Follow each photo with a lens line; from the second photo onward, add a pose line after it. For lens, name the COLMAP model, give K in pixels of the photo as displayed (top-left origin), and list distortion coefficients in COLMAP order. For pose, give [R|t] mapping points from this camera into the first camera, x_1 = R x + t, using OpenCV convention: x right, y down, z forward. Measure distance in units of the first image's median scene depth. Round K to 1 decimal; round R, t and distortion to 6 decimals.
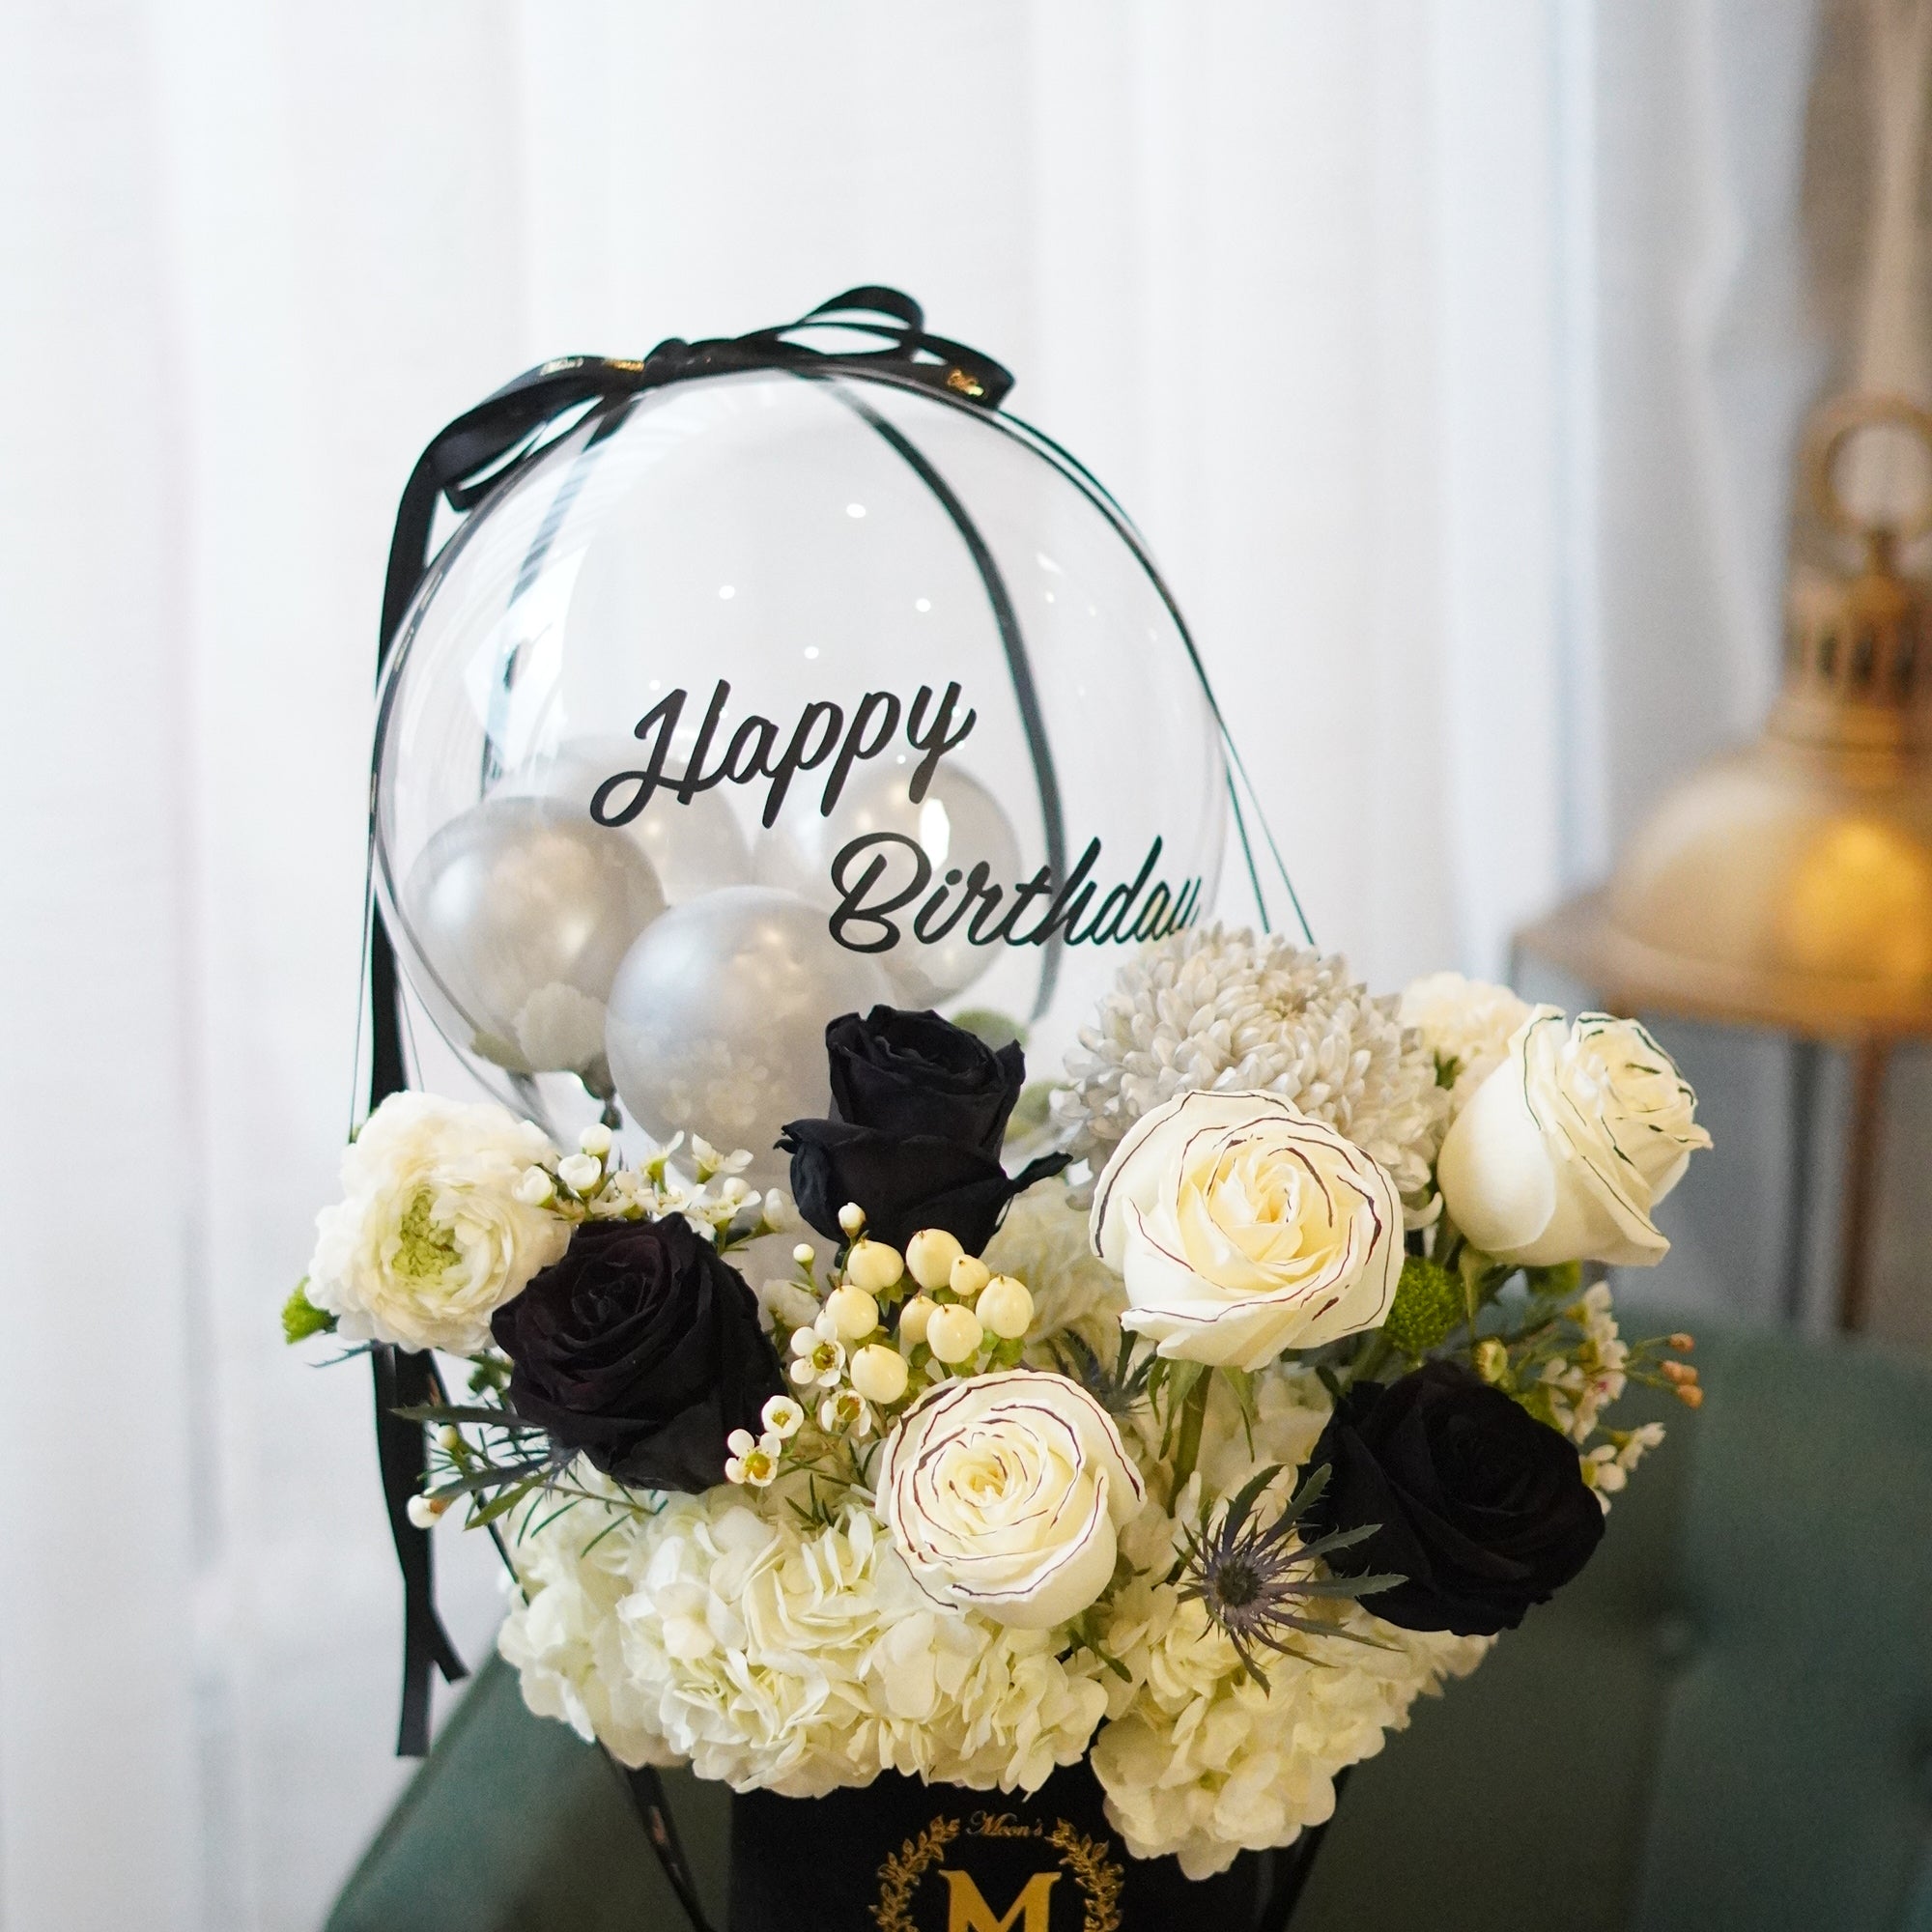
lens RADIAL K [[6819.9, 0, 966.0], [0, 6819.9, 966.0], [0, 0, 1]] dist [-0.058904, -1.190360]
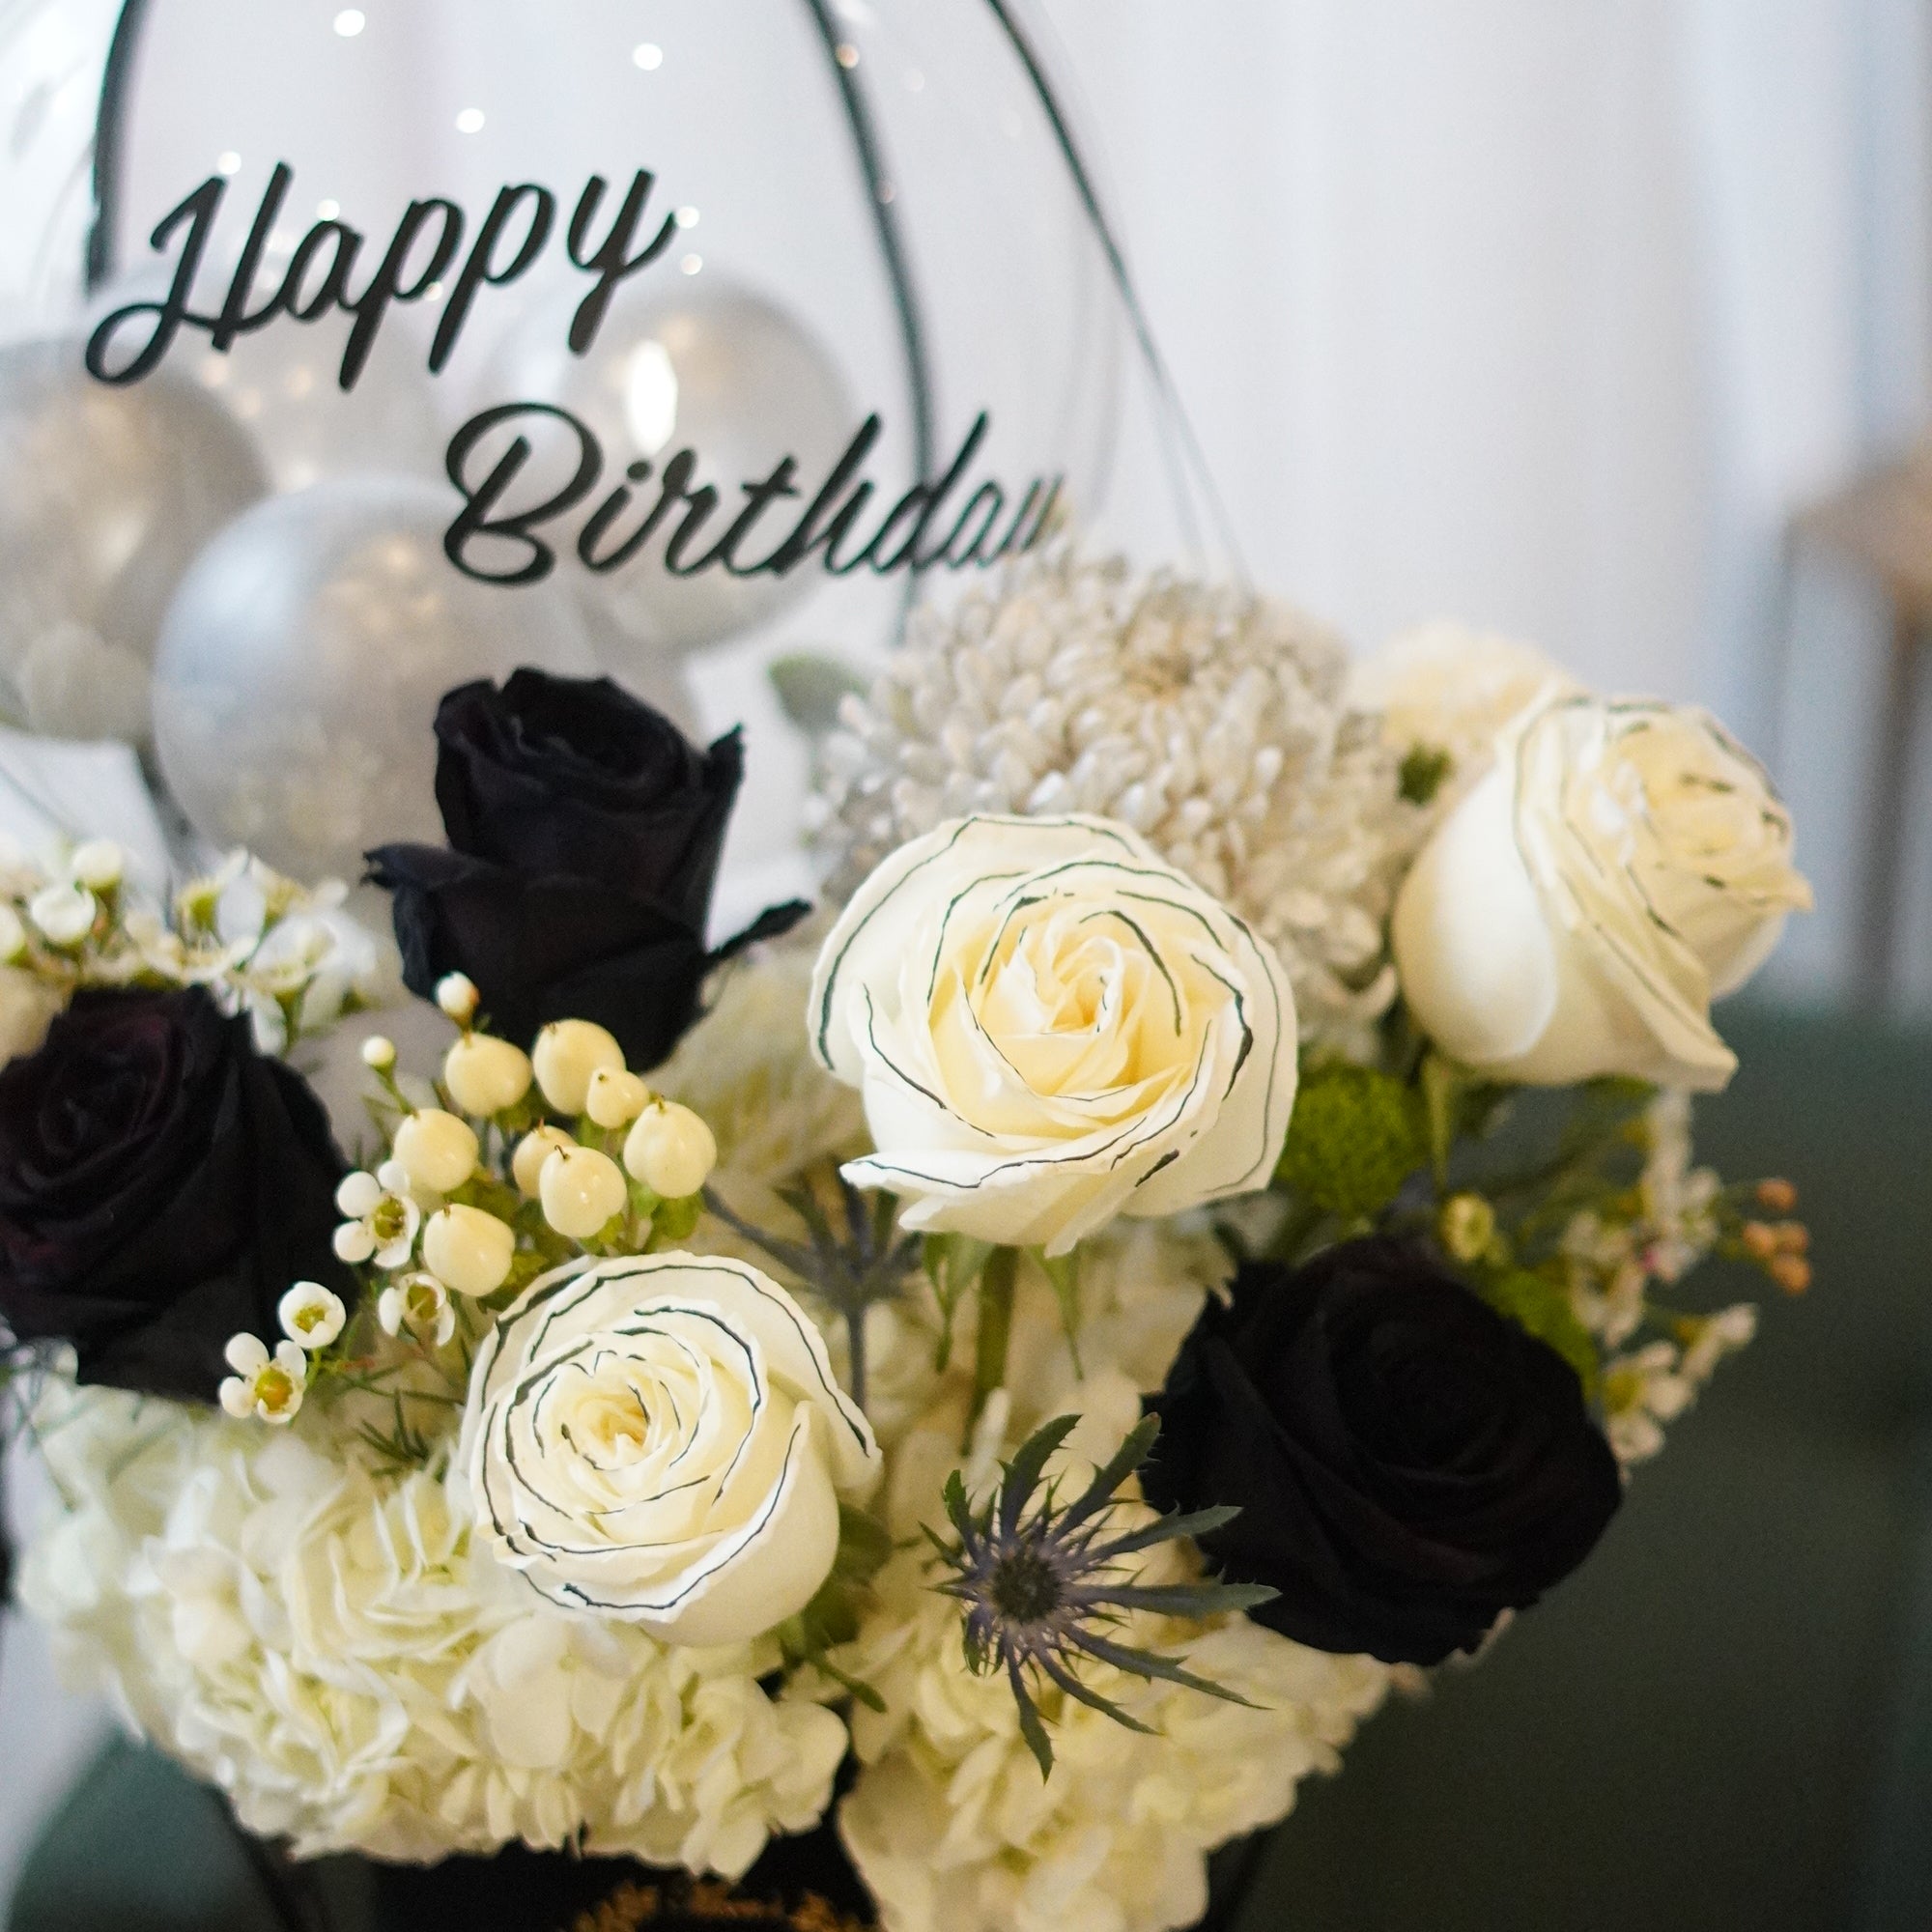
lens RADIAL K [[6819.9, 0, 966.0], [0, 6819.9, 966.0], [0, 0, 1]] dist [-0.058904, -1.190360]
pose [[0.996770, 0.021199, -0.077466, 0.080857], [-0.015480, 0.997161, 0.073695, -0.014457], [0.078808, -0.072258, 0.994268, 0.357003]]
